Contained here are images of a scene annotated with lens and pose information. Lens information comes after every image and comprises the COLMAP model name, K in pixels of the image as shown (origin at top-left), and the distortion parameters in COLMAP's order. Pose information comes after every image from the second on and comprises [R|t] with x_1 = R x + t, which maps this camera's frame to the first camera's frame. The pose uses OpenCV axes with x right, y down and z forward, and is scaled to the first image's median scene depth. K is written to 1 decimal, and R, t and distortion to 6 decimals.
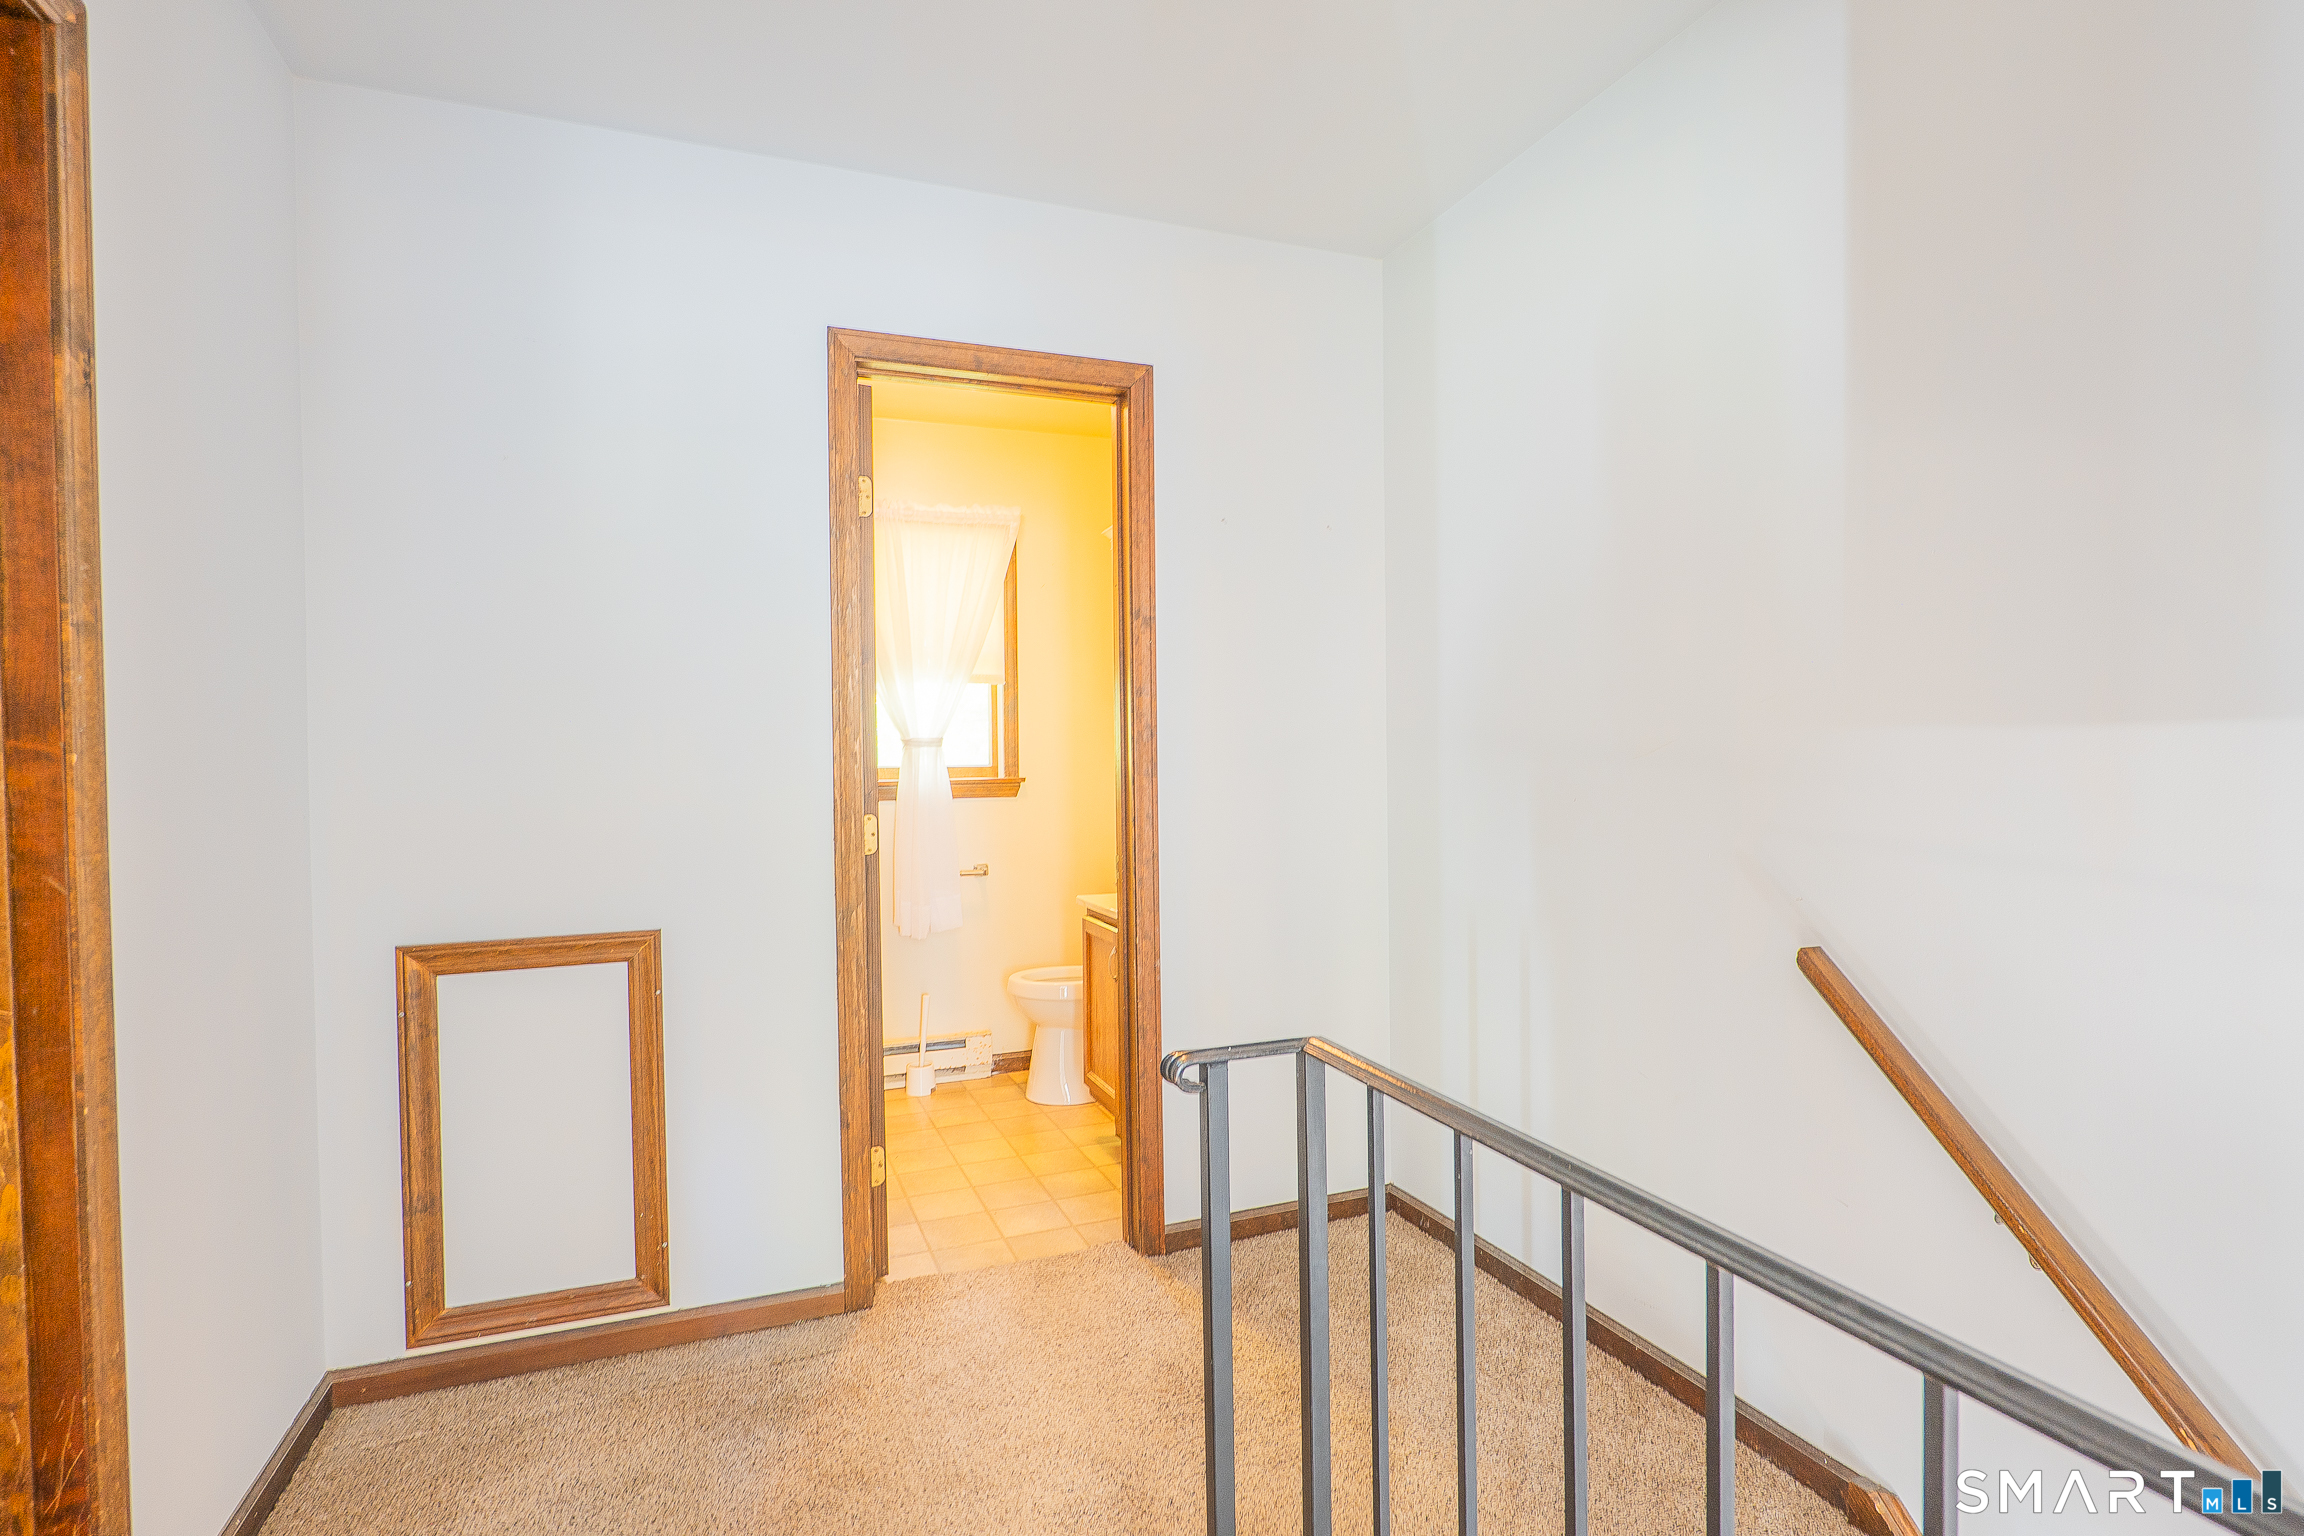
lens RADIAL K [[1115.7, 0, 1152.9], [0, 1115.7, 764.6], [0, 0, 1]] dist [-0.010771, 0.000187]
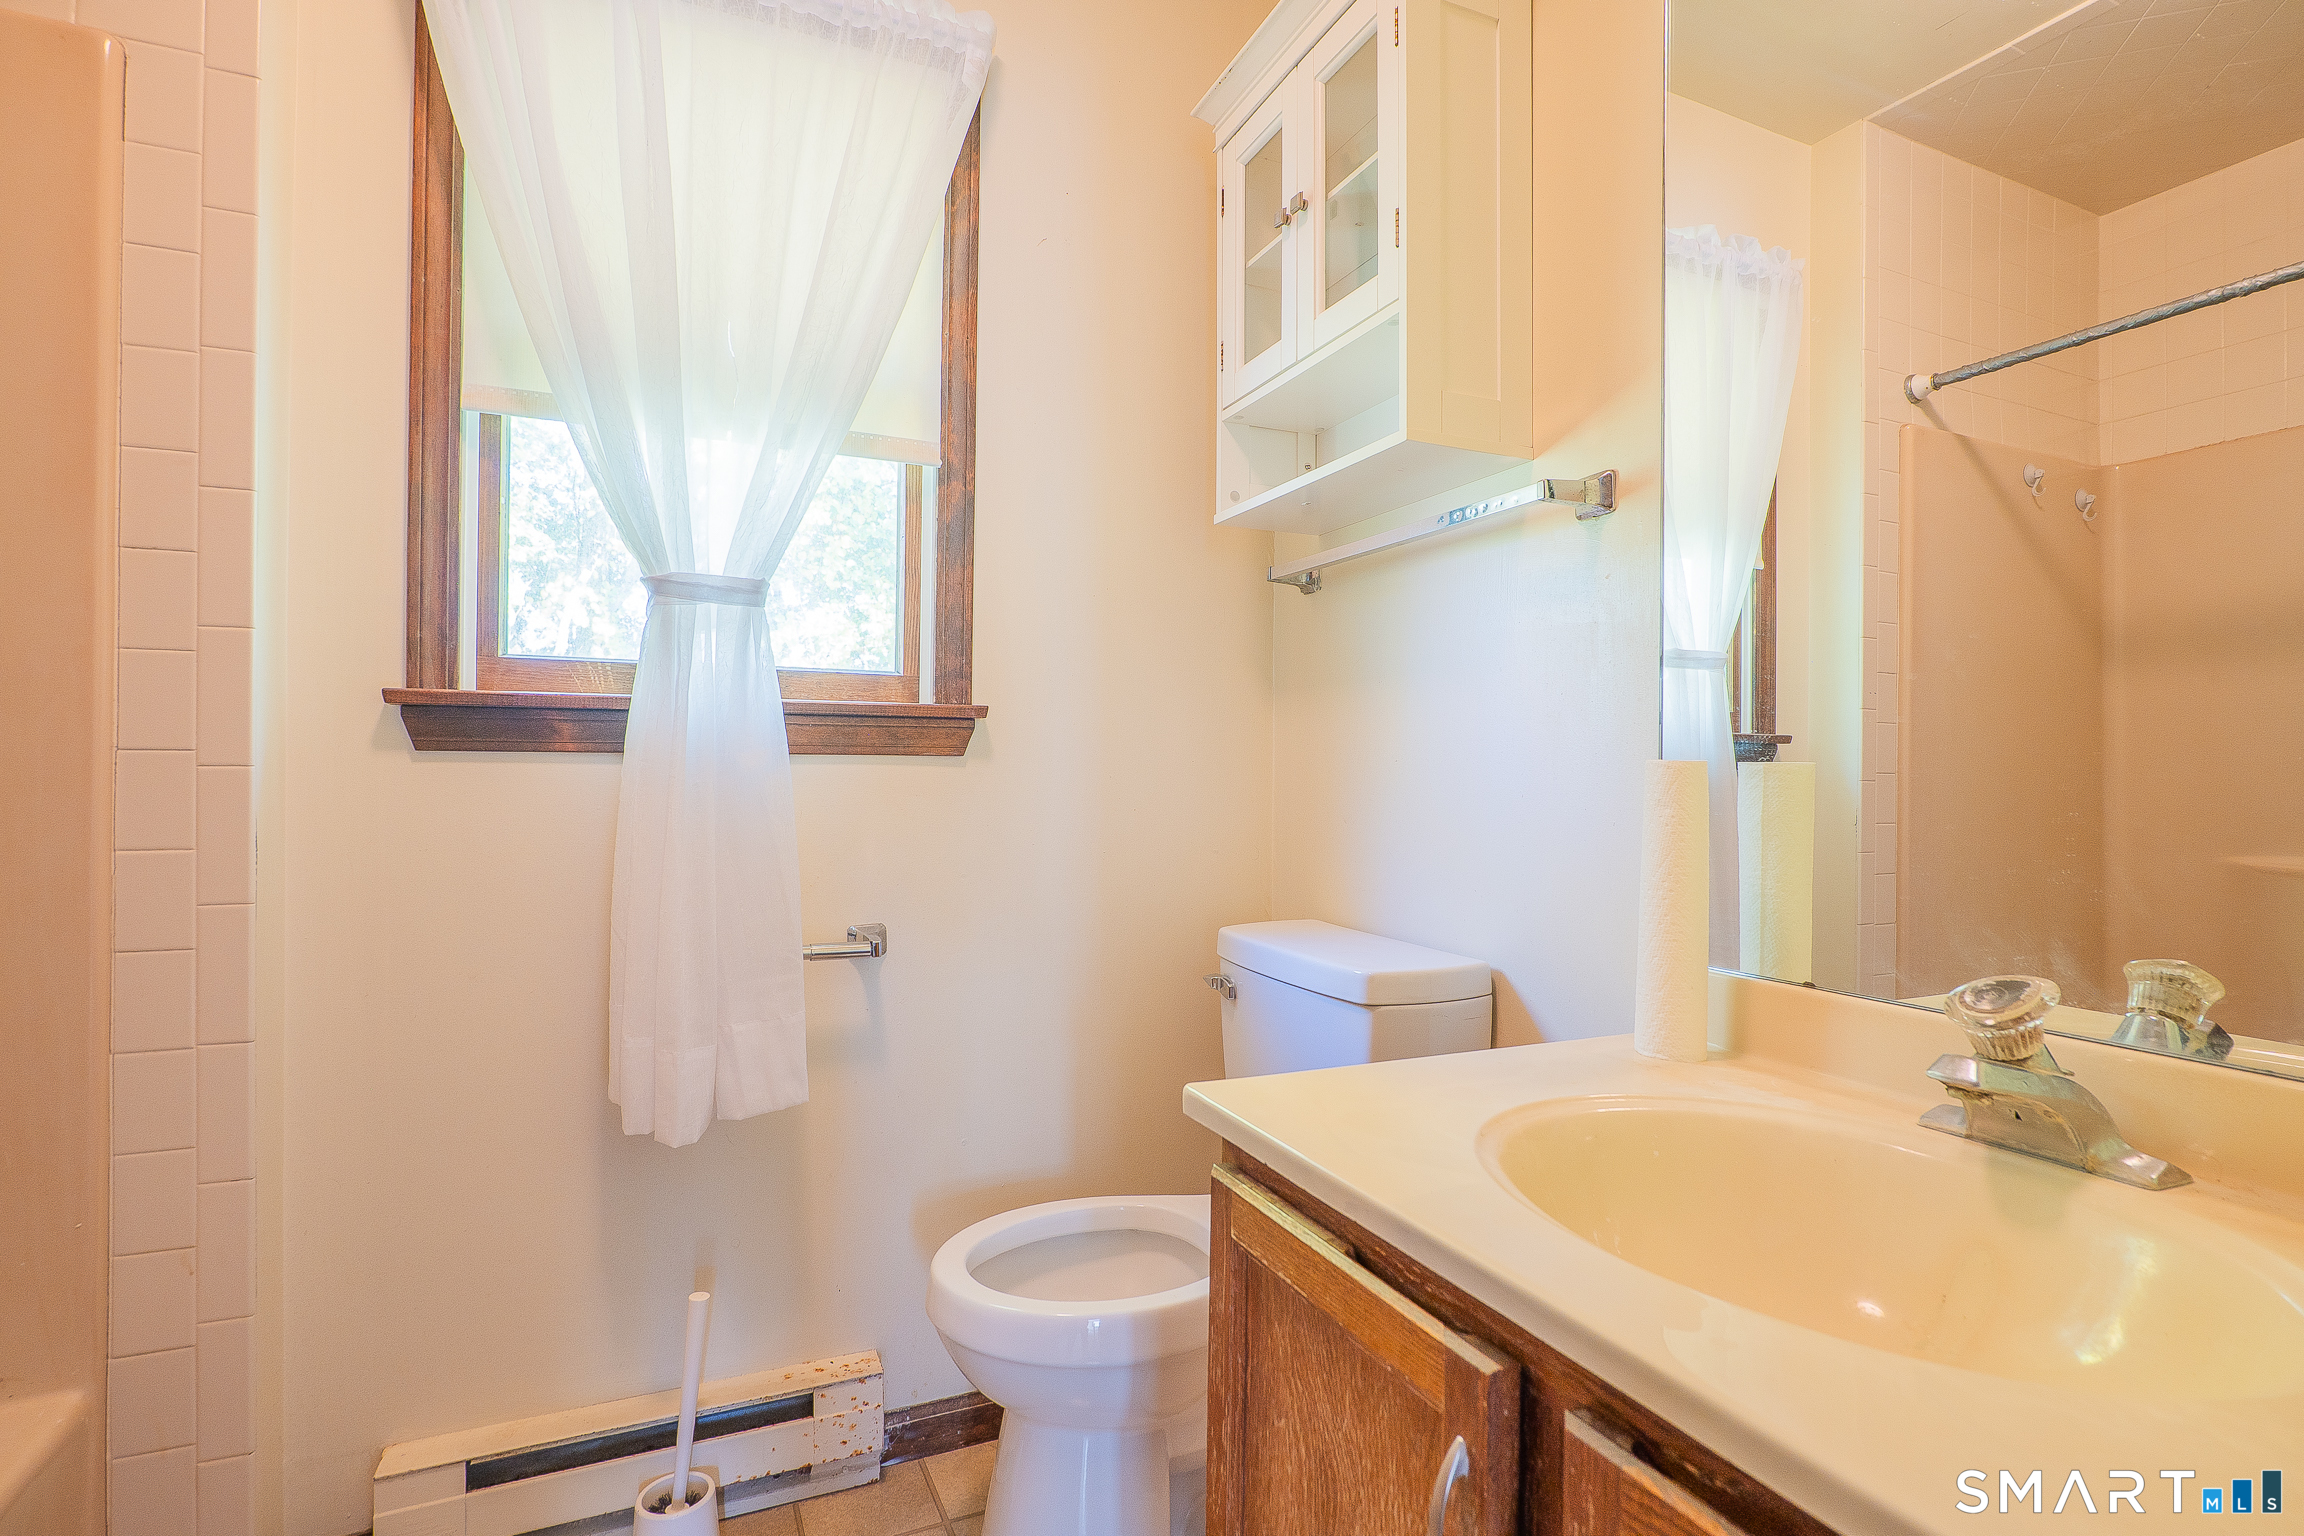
lens RADIAL K [[1115.7, 0, 1153.7], [0, 1115.7, 768.7], [0, 0, 1]] dist [-0.010771, 0.000187]
pose [[0.998439, 0.023656, 0.050605, -0.075840], [-0.022929, 0.999626, -0.014888, 0.038041], [-0.050938, 0.013705, 0.998608, 0.609888]]
